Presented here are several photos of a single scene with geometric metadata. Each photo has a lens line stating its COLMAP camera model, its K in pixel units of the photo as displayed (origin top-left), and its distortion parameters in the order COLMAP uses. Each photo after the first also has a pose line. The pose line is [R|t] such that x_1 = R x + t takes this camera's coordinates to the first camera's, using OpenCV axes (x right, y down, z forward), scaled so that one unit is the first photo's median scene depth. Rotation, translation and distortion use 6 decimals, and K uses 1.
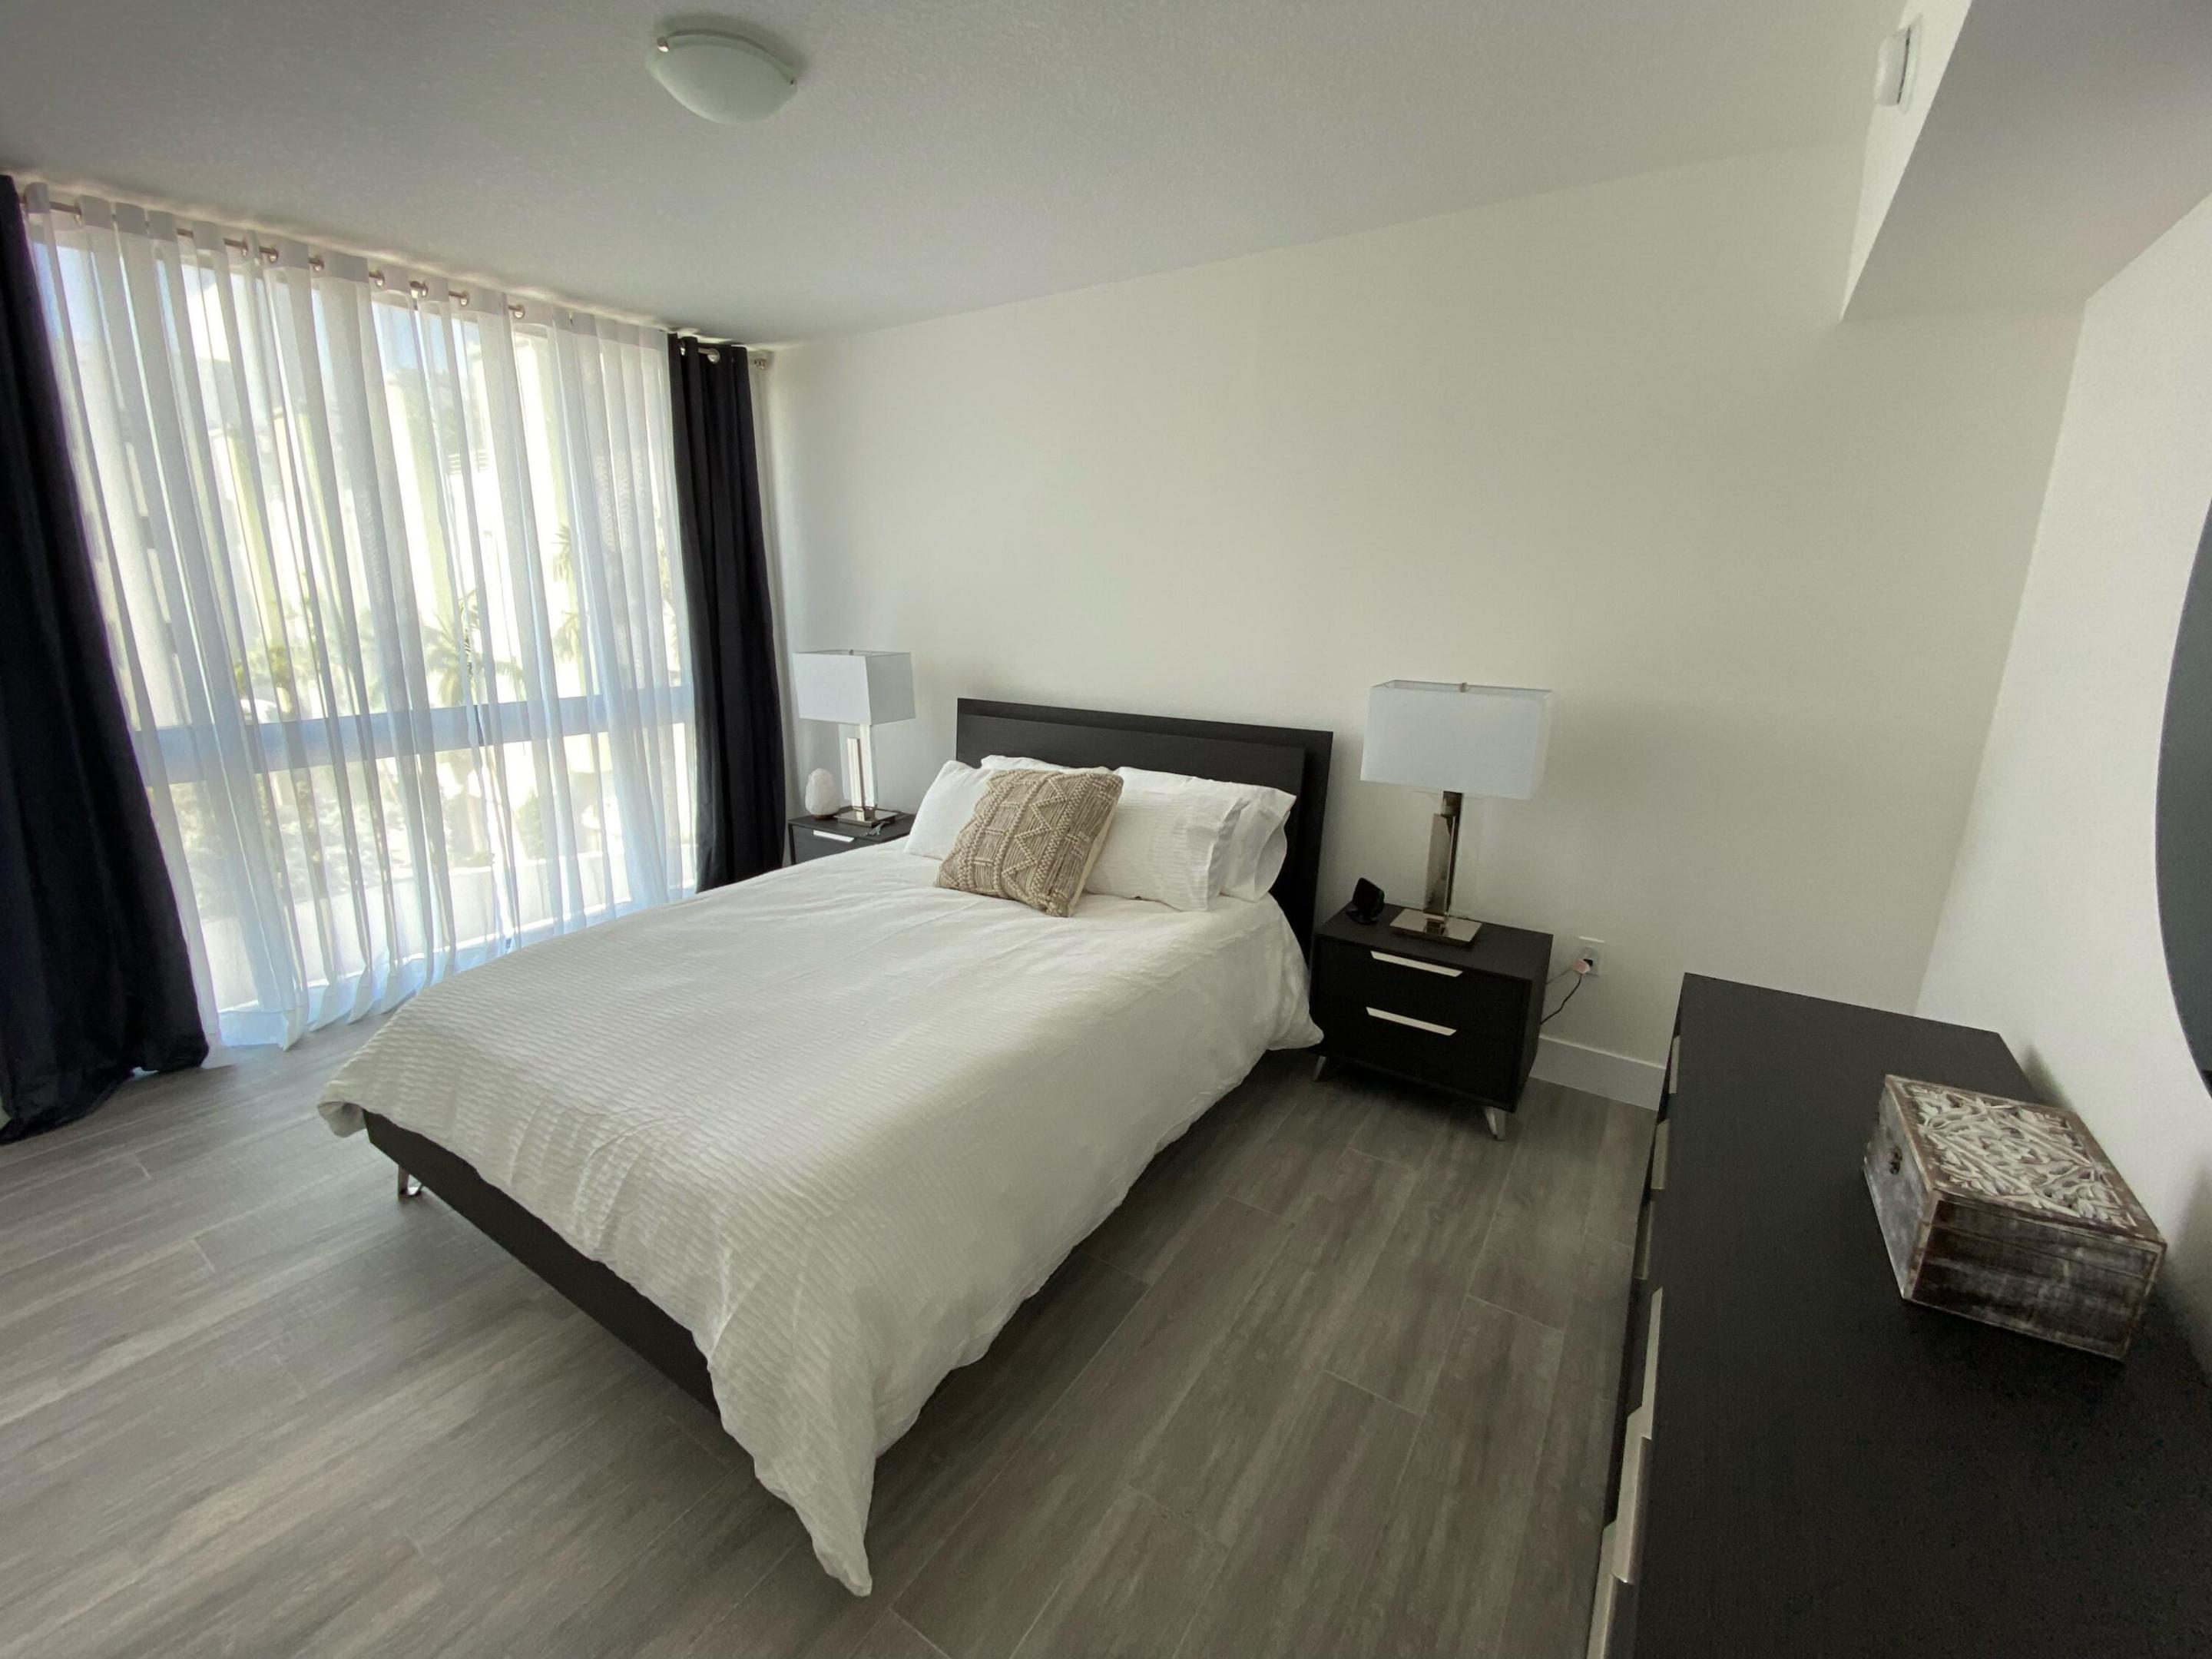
lens RADIAL K [[906.6, 0, 1099.0], [0, 906.6, 842.5], [0, 0, 1]] dist [0.000225, -0.000002]
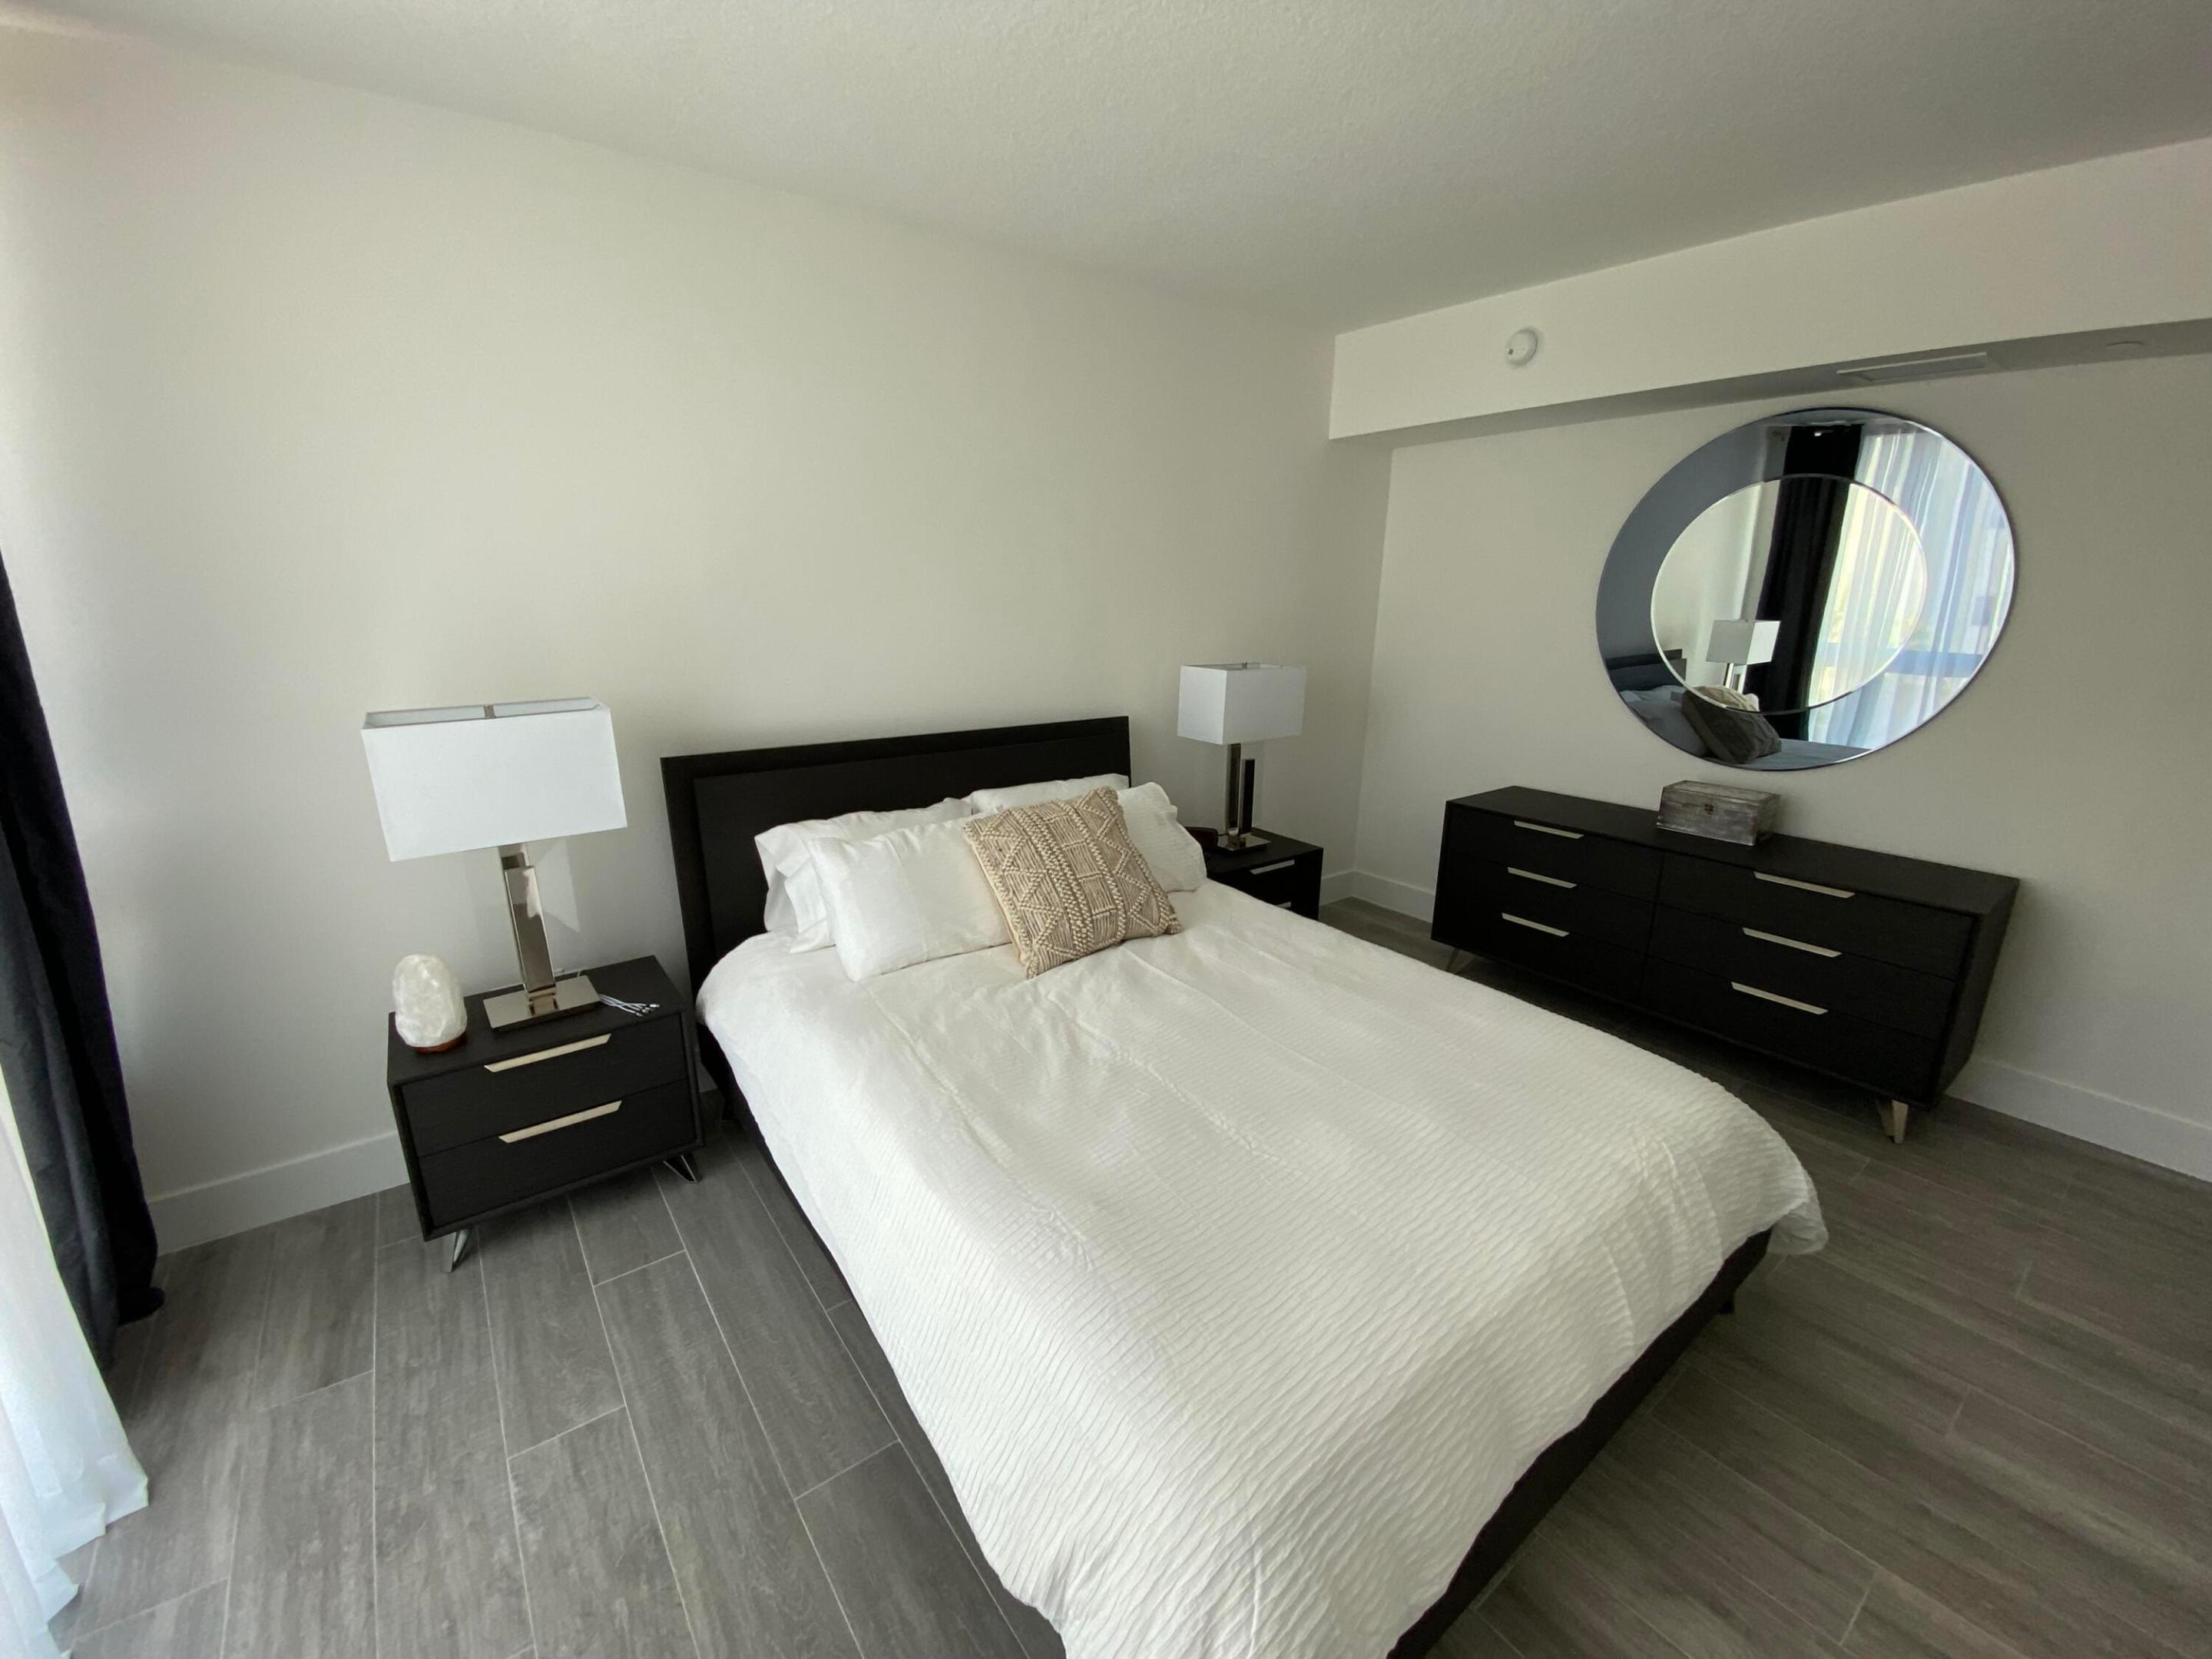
lens RADIAL K [[906.6, 0, 1098.5], [0, 906.6, 817.5], [0, 0, 1]] dist [0.000225, -0.000002]
pose [[0.345076, -0.237721, 0.907971, -0.934834], [0.232763, 0.958848, 0.162579, -0.216589], [-0.909255, 0.155240, 0.386208, 0.672174]]
